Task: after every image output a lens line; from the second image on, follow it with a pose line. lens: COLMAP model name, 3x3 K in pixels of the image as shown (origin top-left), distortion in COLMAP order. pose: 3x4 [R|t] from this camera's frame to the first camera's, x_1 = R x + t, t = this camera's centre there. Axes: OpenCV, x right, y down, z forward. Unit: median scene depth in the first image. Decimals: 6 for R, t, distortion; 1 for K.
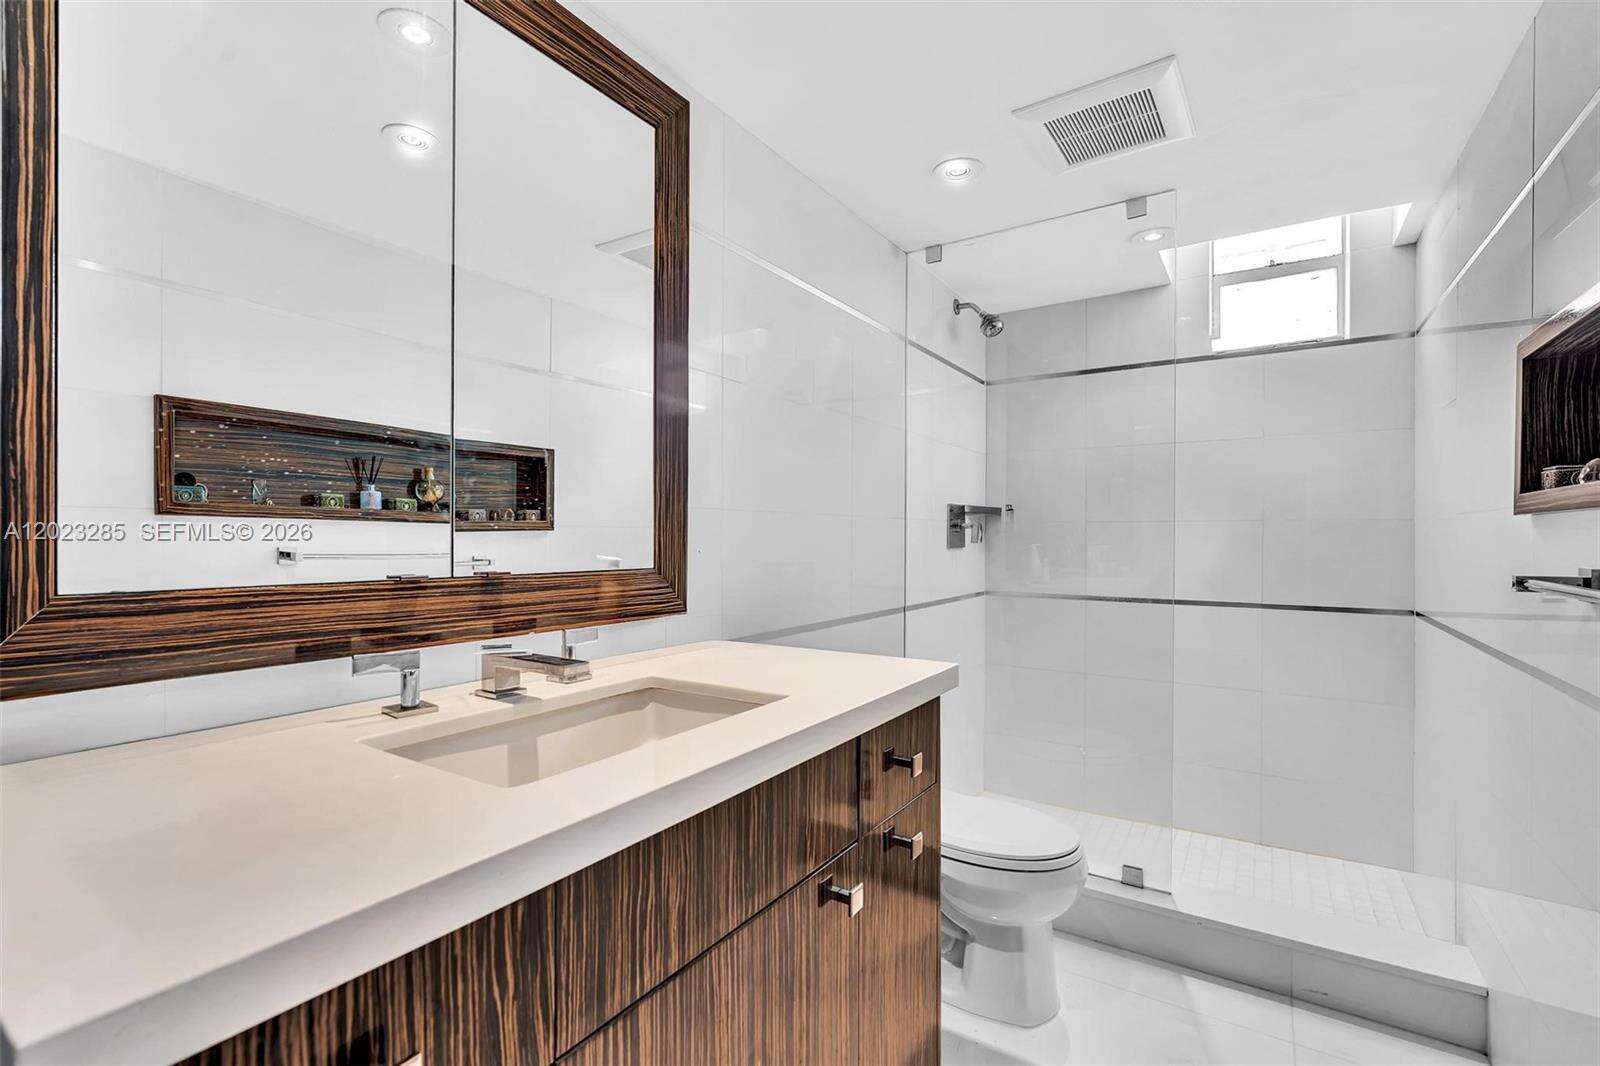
lens RADIAL K [[714.6, 0, 795.9], [0, 714.6, 539.1], [0, 0, 1]] dist [-0.006072, 0.002345]
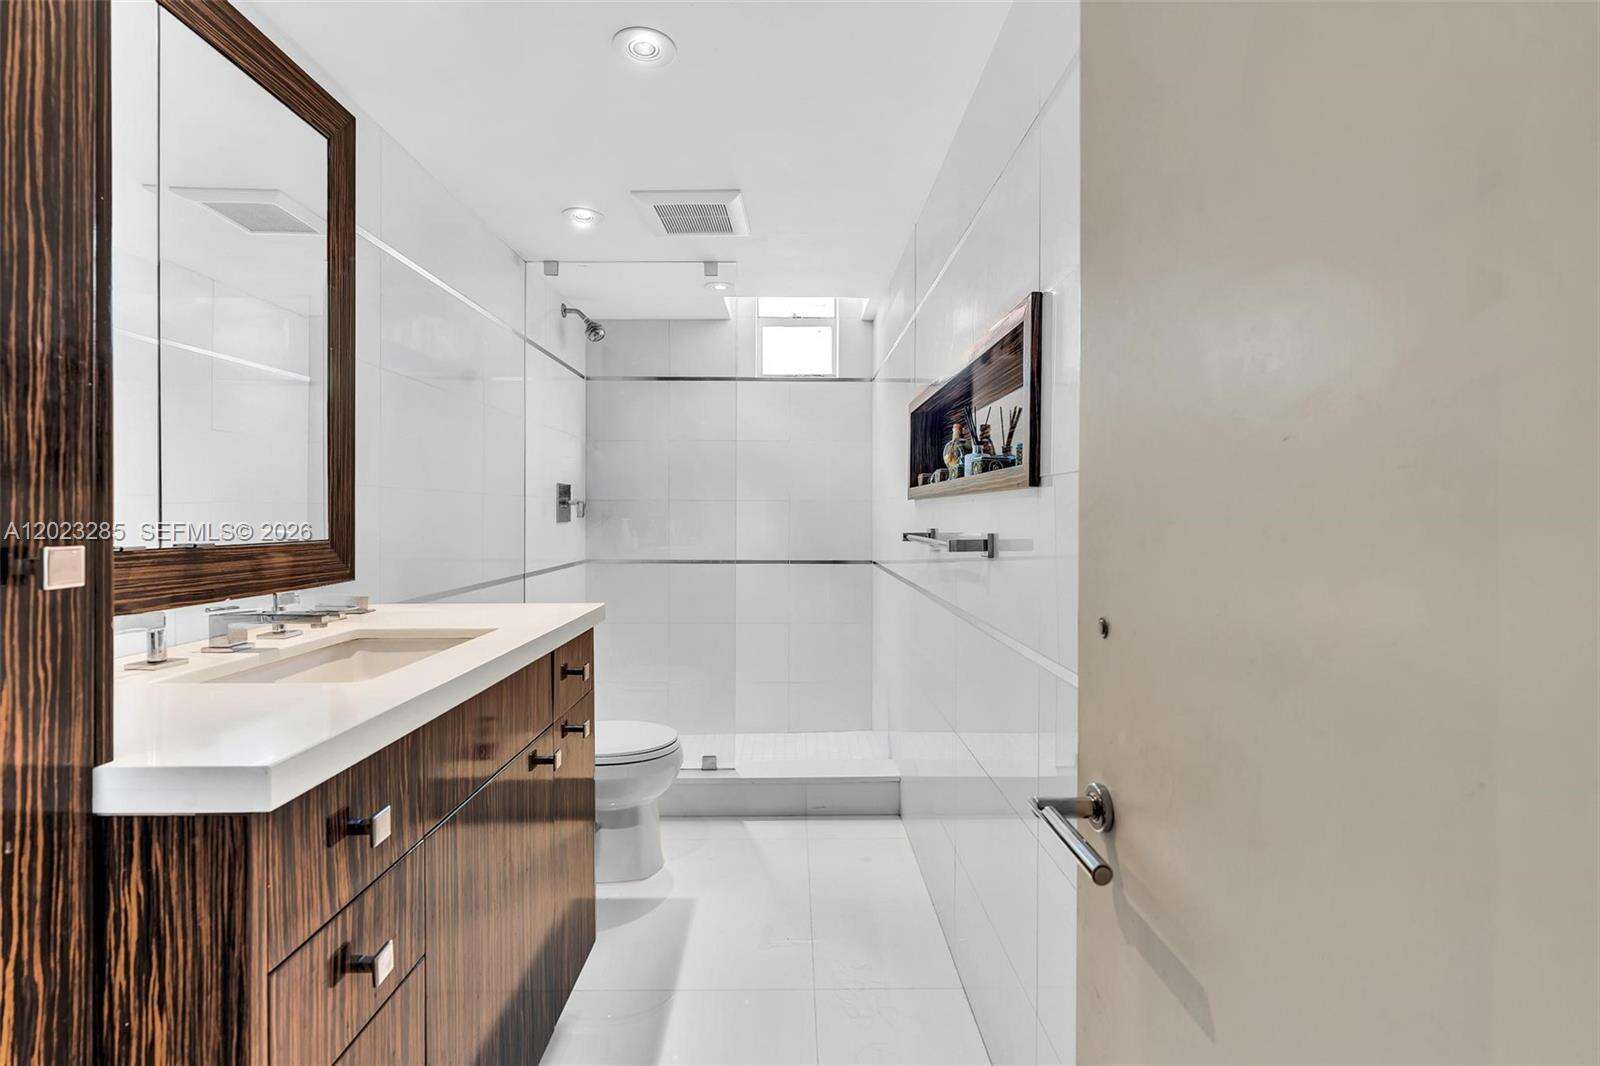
lens RADIAL K [[714.6, 0, 800.9], [0, 714.6, 519.1], [0, 0, 1]] dist [-0.006072, 0.002345]
pose [[0.826811, -0.004527, 0.562461, -0.185318], [0.001359, 0.999981, 0.006051, 0.002766], [-0.562478, -0.004239, 0.826802, -0.277853]]
